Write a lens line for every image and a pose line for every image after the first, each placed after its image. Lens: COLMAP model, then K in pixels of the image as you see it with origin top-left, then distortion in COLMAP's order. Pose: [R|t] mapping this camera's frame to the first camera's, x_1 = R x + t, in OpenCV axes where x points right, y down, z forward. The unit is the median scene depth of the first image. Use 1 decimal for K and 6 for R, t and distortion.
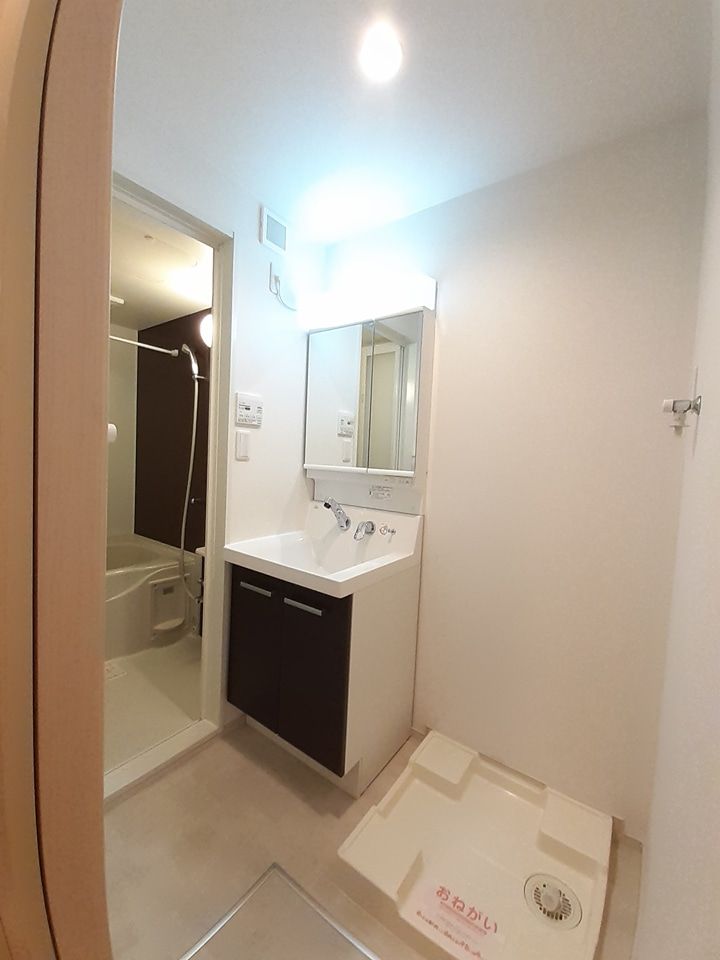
lens RADIAL K [[384.9, 0, 360.0], [0, 384.9, 480.0], [0, 0, 1]] dist [0.001188, 0.000099]
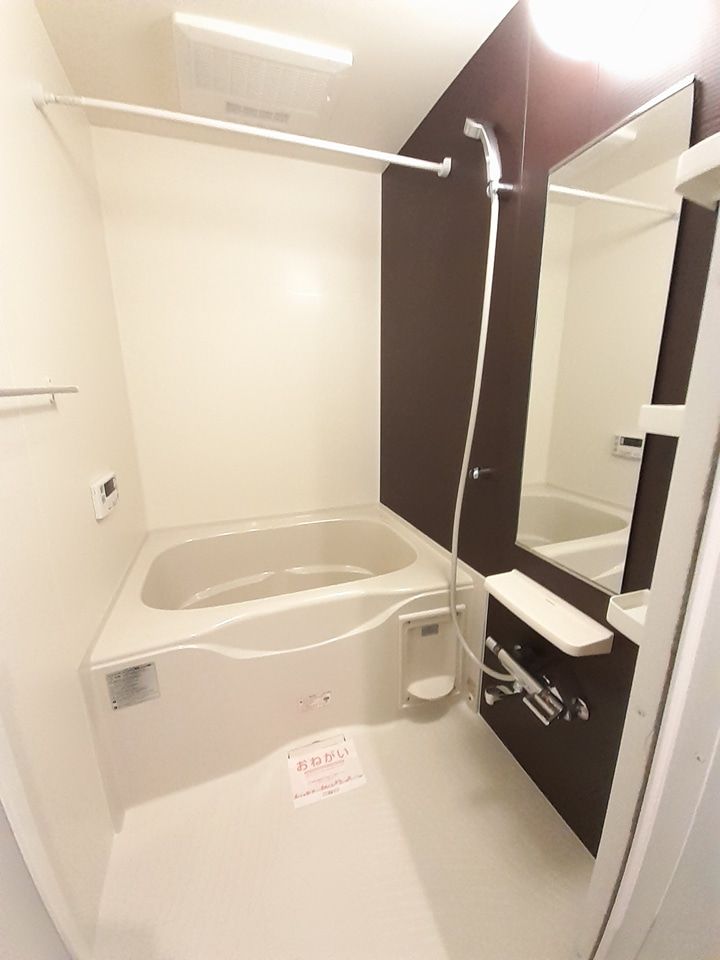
lens RADIAL K [[384.9, 0, 360.0], [0, 384.9, 480.0], [0, 0, 1]] dist [0.001188, 0.000099]
pose [[0.825513, 0.081385, -0.558485, -0.282284], [0.021595, 0.984269, 0.175352, -0.028714], [0.563970, -0.156816, 0.810769, 0.514852]]
